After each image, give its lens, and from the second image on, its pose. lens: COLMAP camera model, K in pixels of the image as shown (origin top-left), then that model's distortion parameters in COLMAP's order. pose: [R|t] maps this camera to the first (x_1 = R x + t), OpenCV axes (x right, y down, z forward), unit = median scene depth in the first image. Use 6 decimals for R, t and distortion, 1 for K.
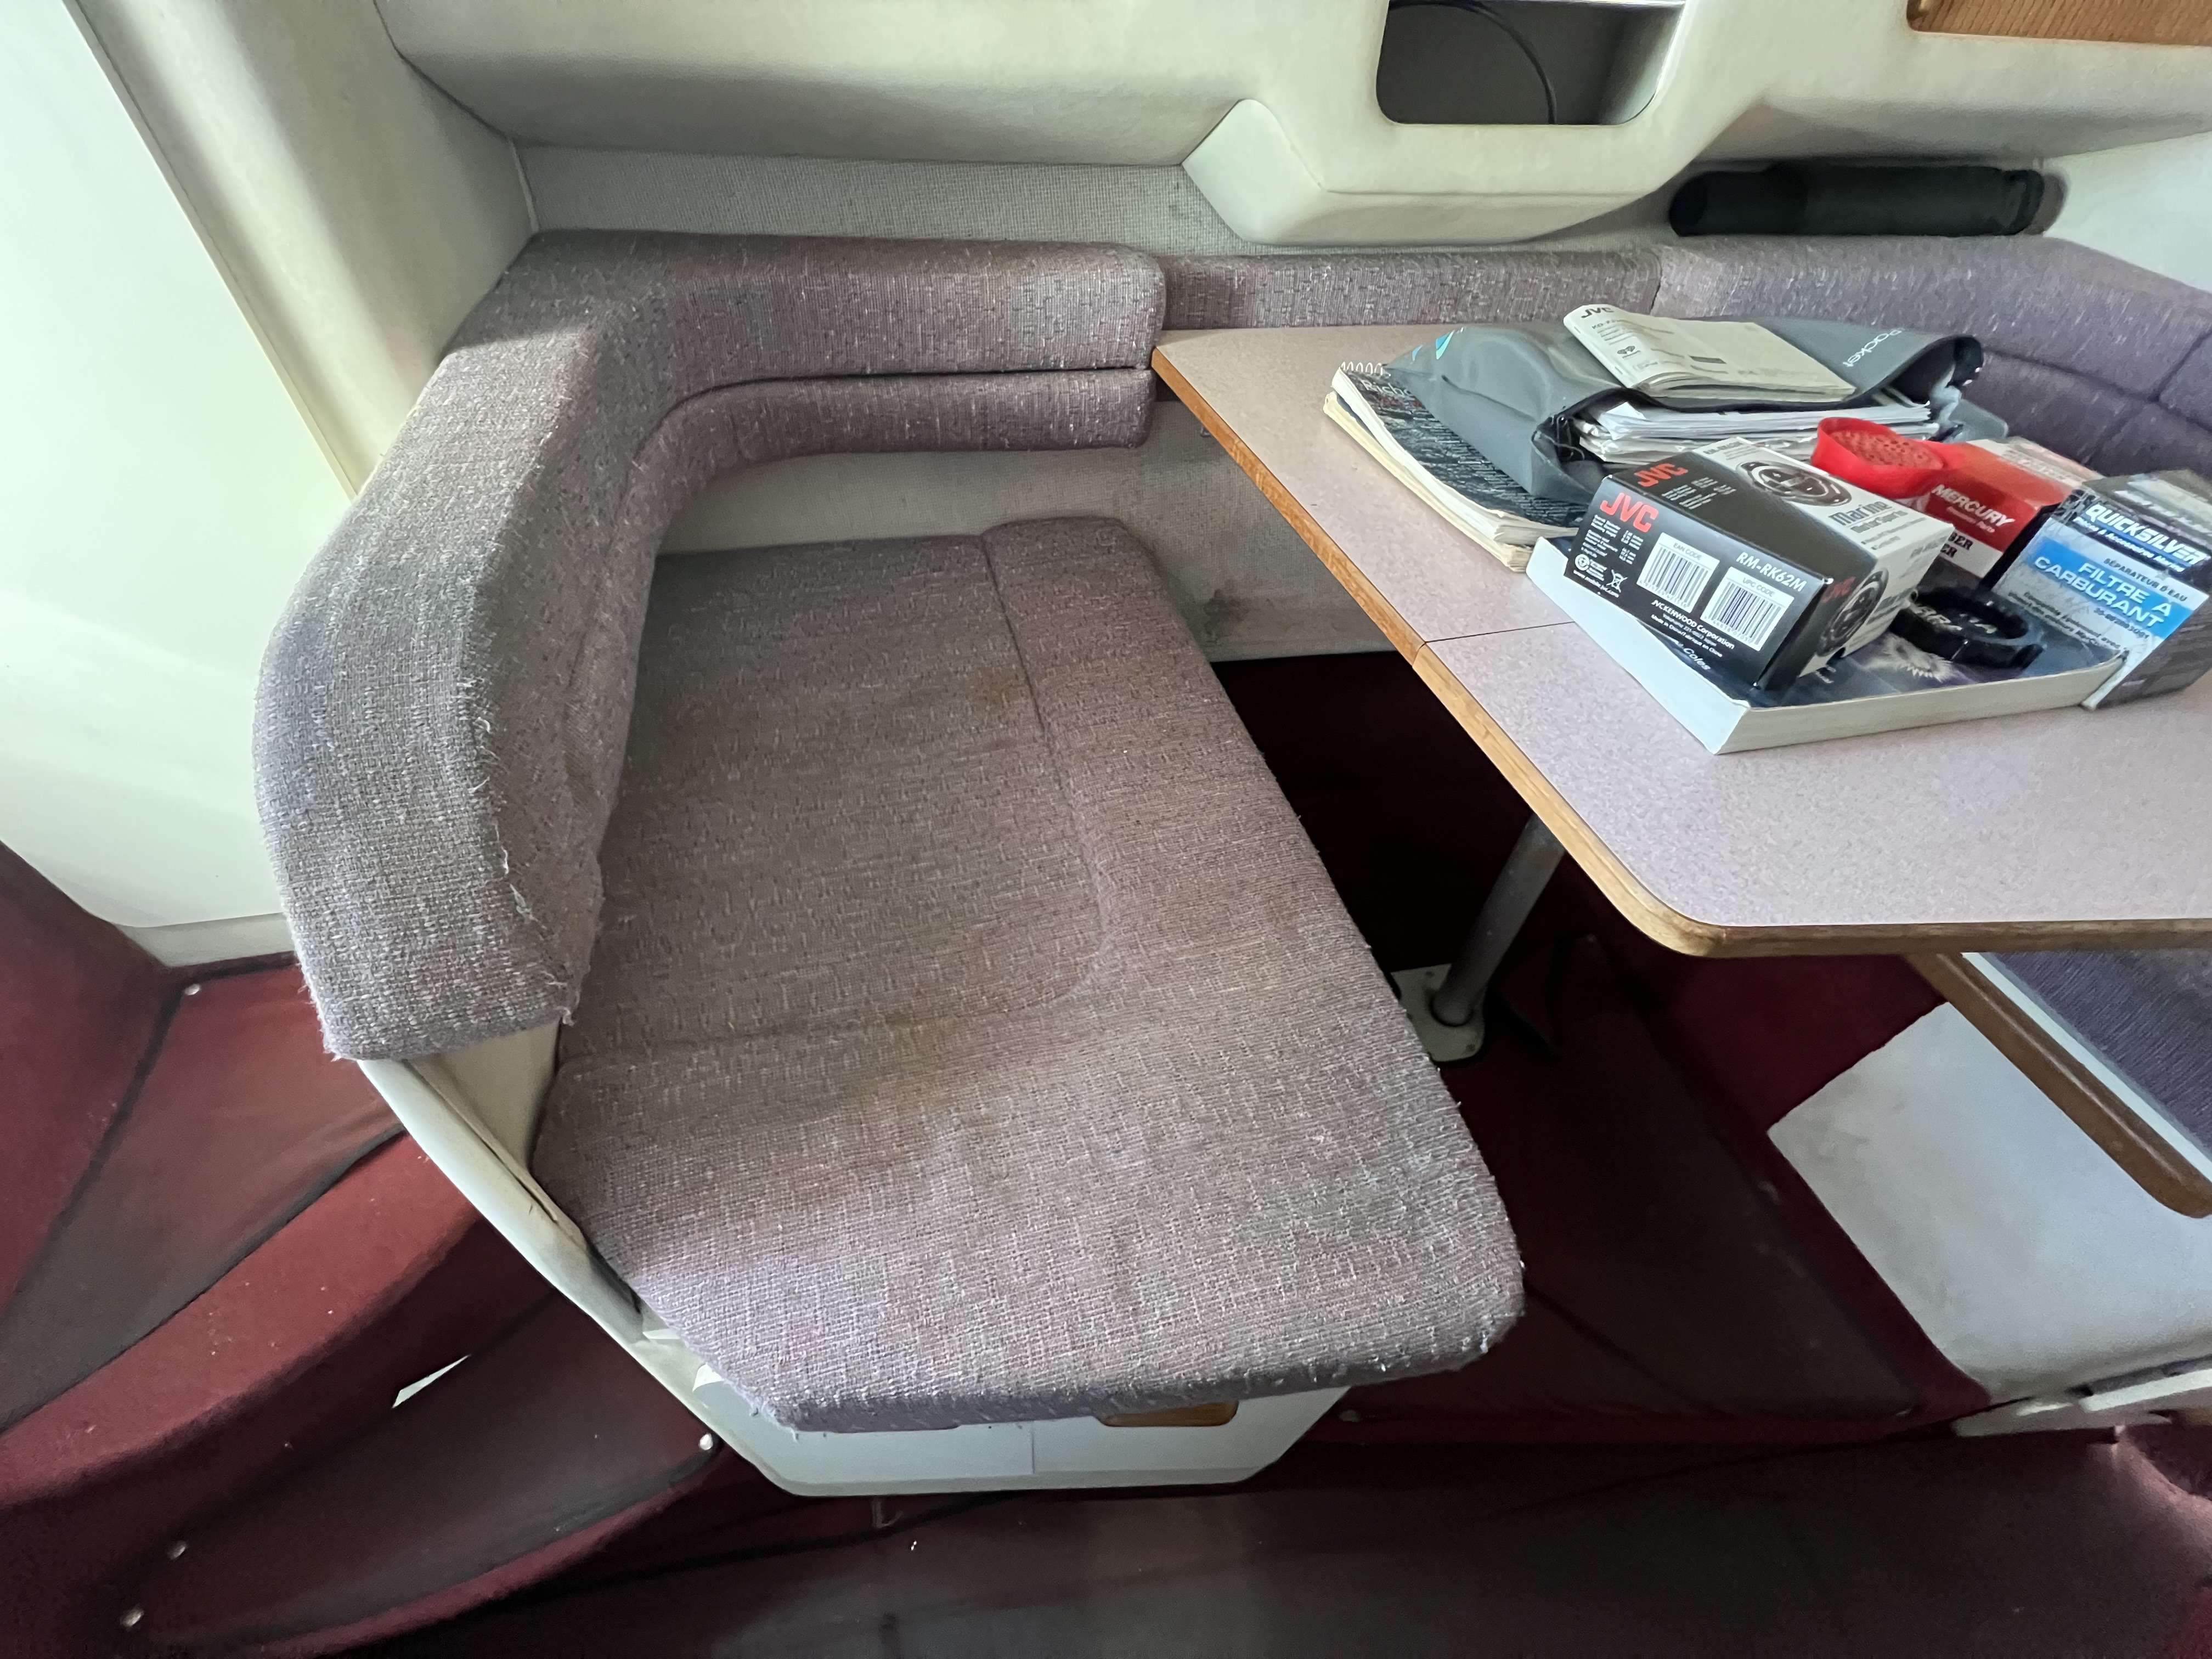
lens RADIAL K [[900.9, 0, 1107.8], [0, 900.9, 827.1], [0, 0, 1]] dist [-0.001185, 0.000483]
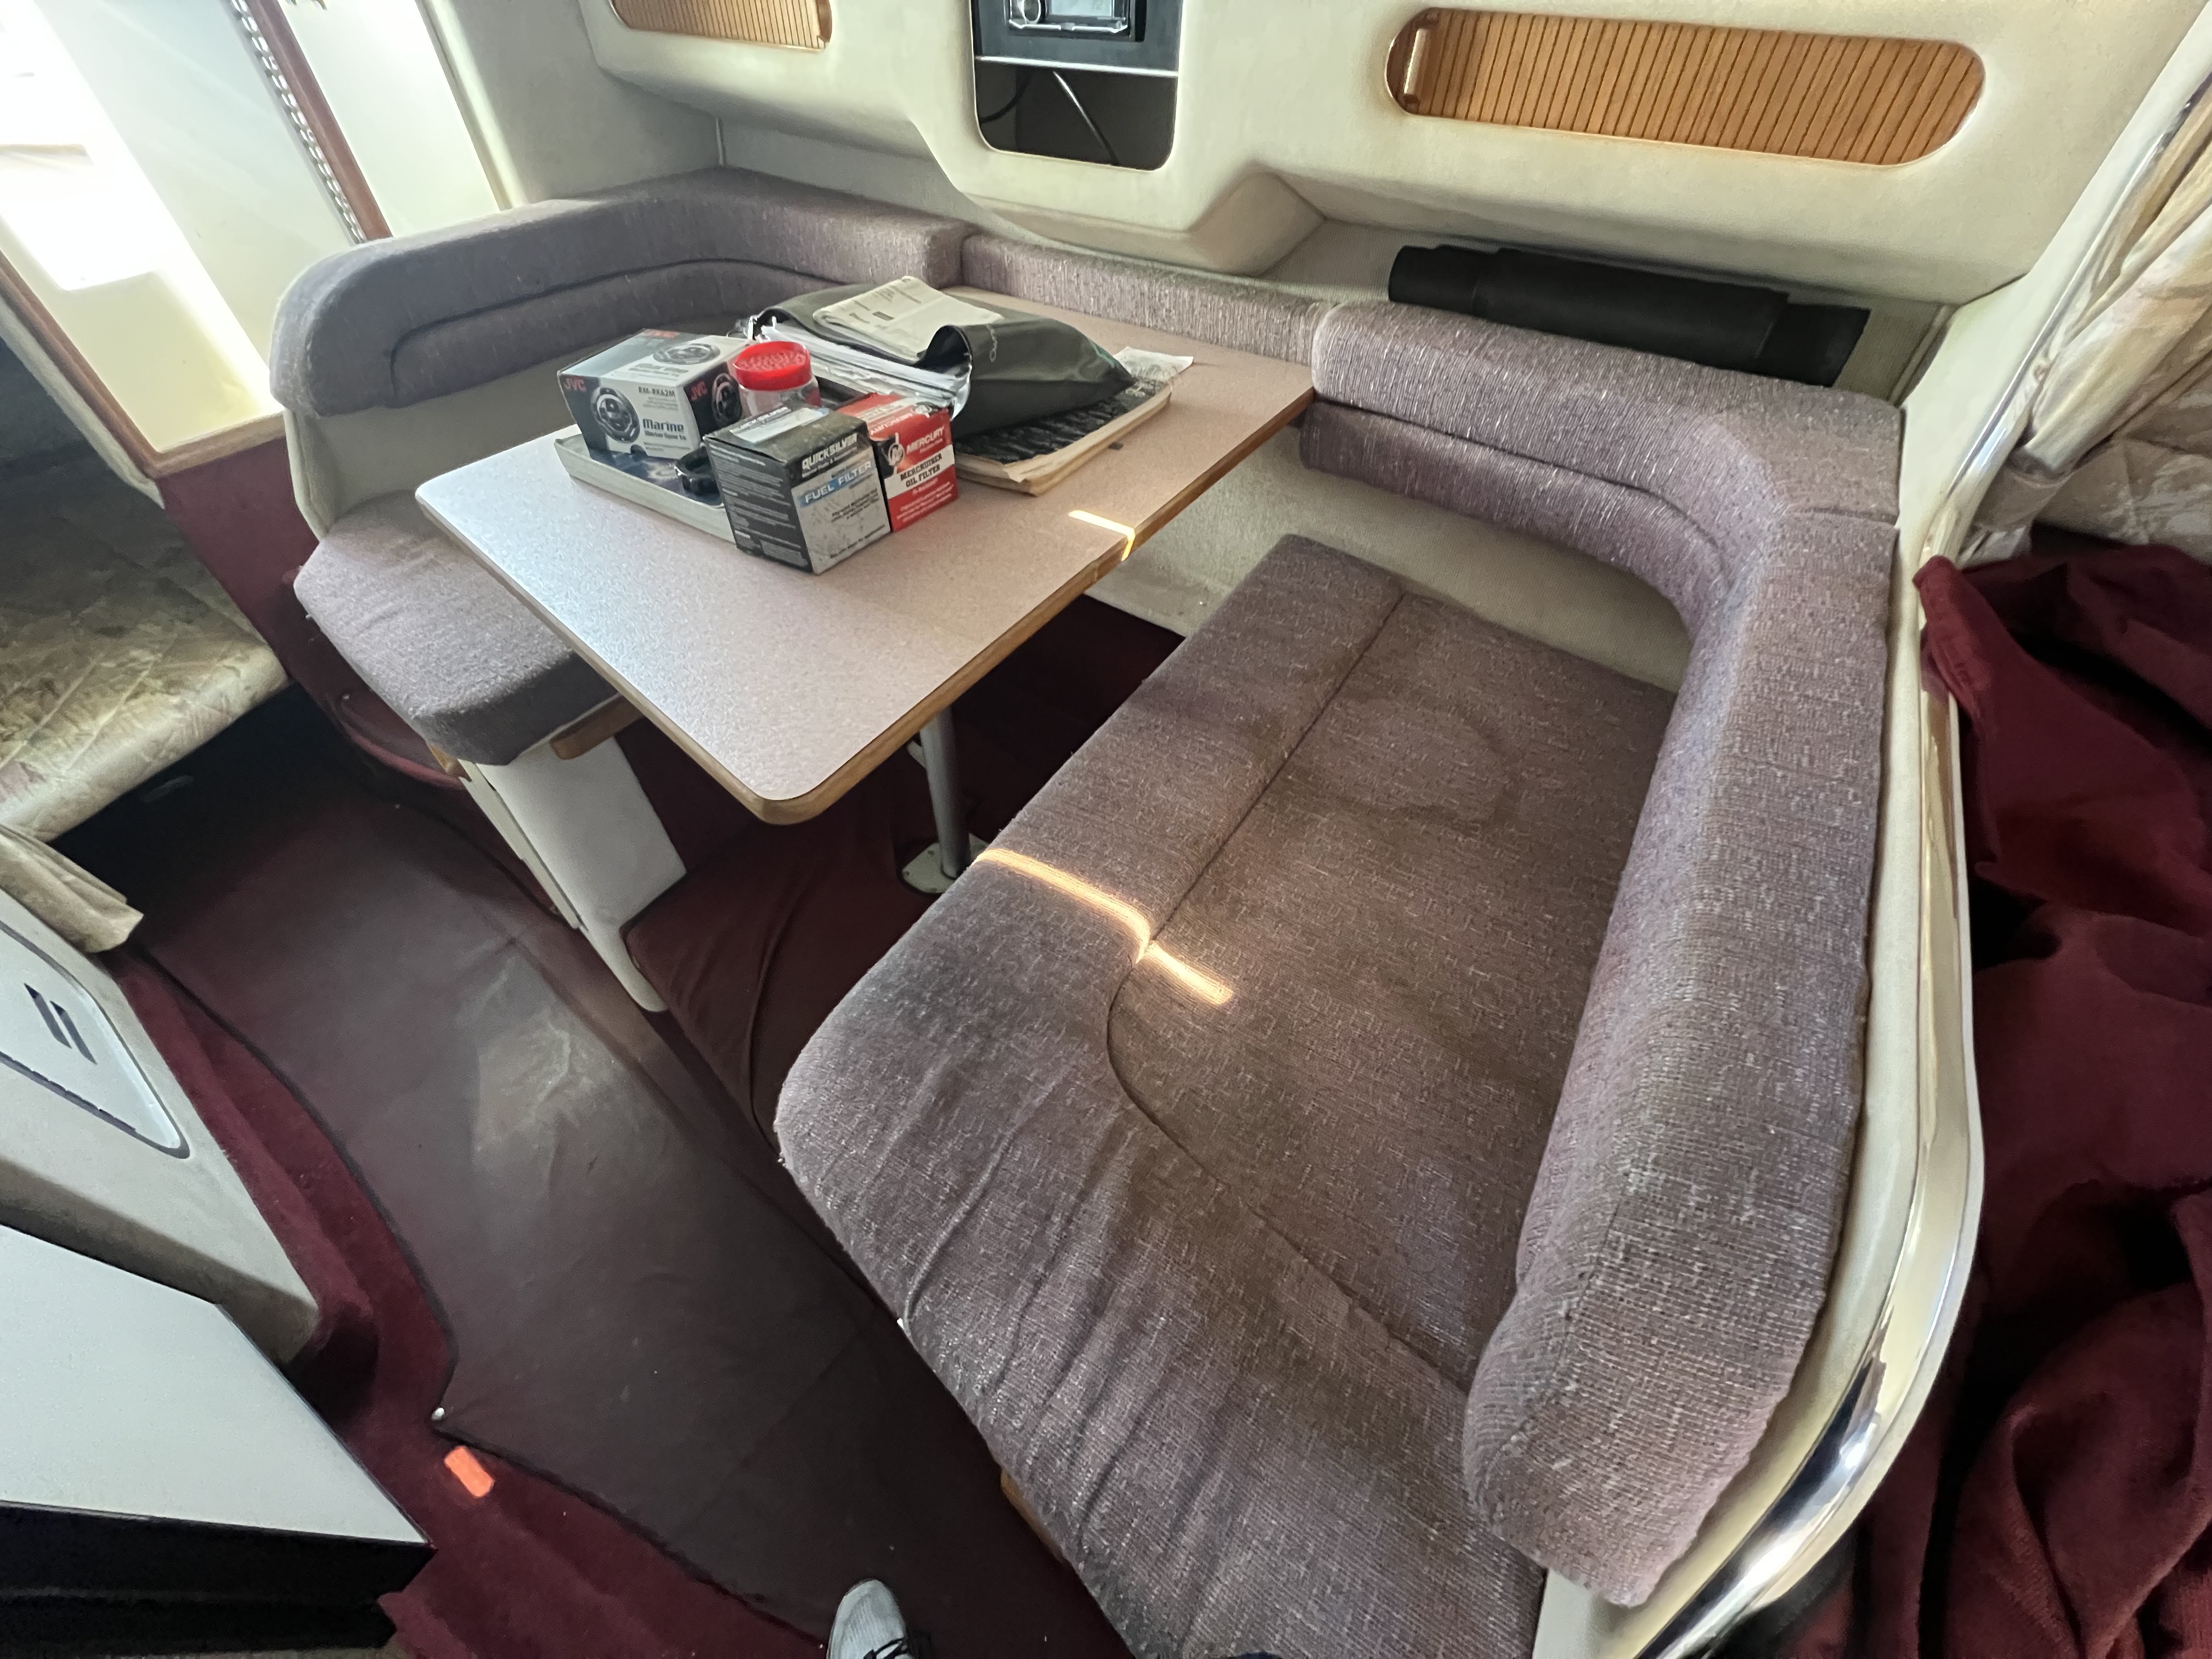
lens RADIAL K [[894.8, 0, 1104.8], [0, 894.8, 823.7], [0, 0, 1]] dist [-0.001159, 0.000657]
pose [[0.689972, 0.492051, -0.530870, 1.492806], [-0.504324, 0.852888, 0.135053, -0.147404], [0.519226, 0.174548, 0.836623, 0.101727]]
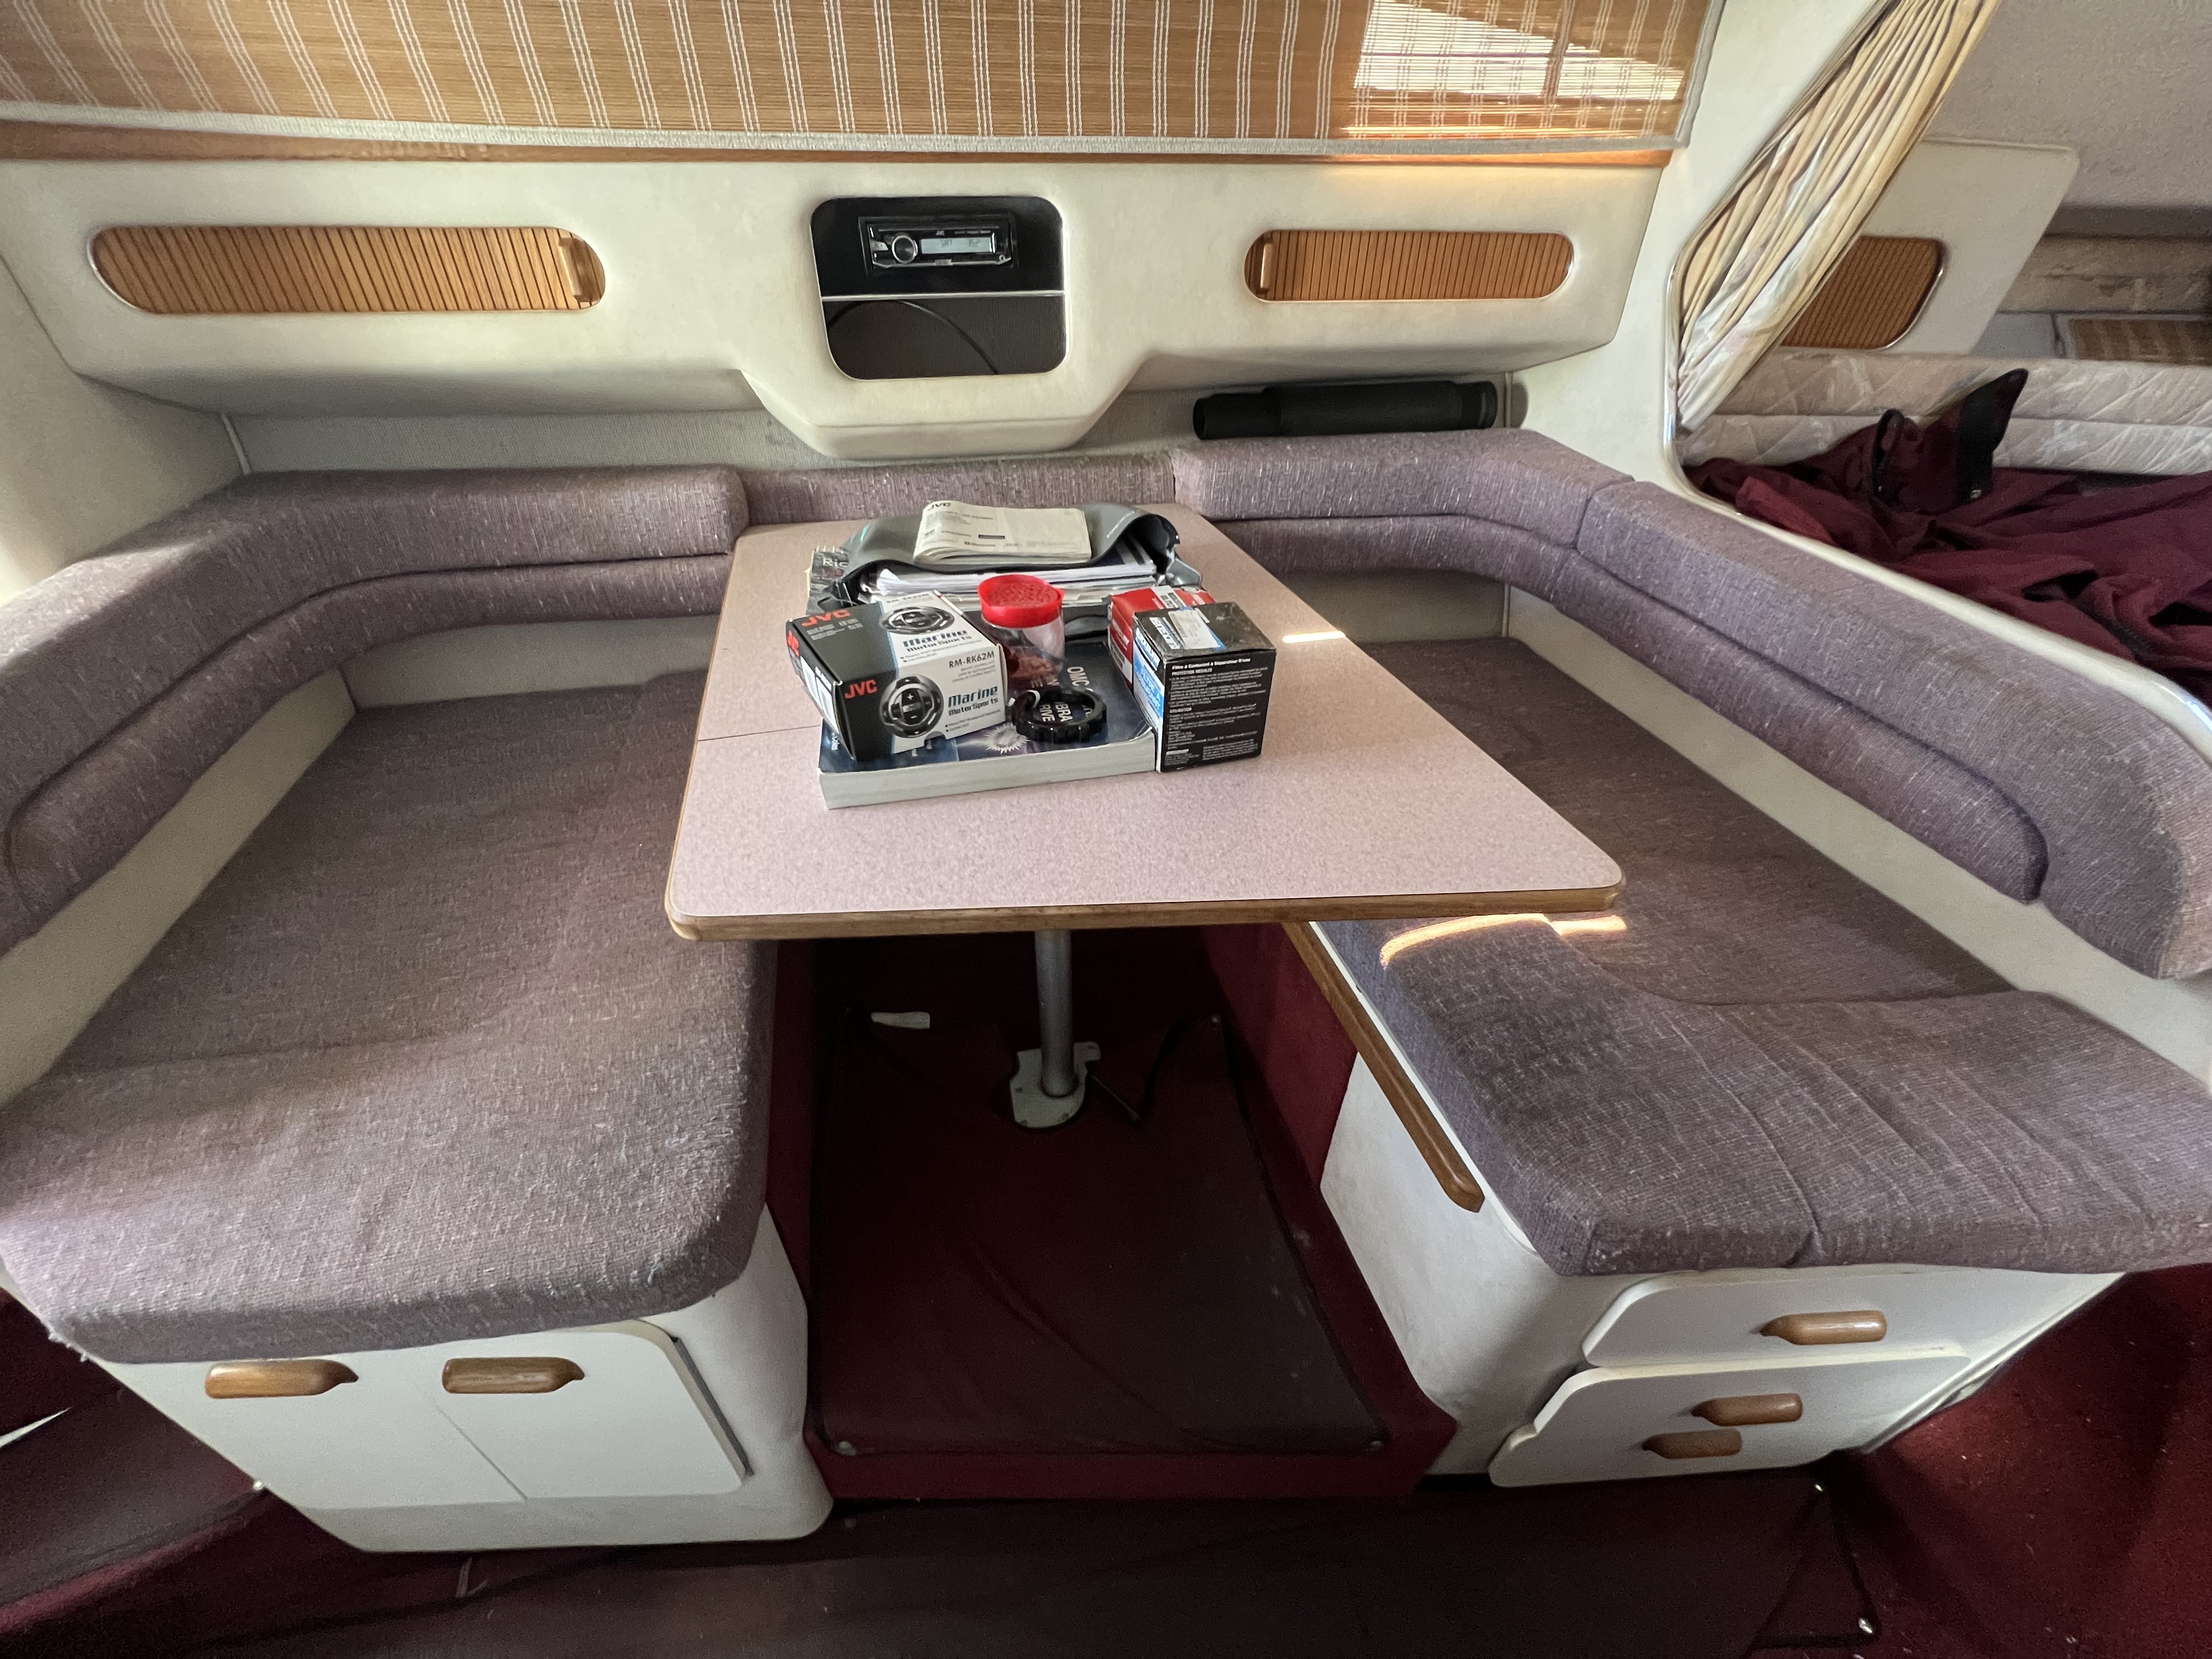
lens RADIAL K [[894.8, 0, 1104.8], [0, 894.8, 823.7], [0, 0, 1]] dist [-0.001159, 0.000657]
pose [[0.999394, -0.028737, -0.019626, 0.619707], [0.025001, 0.985218, -0.169473, 0.101079], [0.024206, 0.168879, 0.985339, -0.182410]]
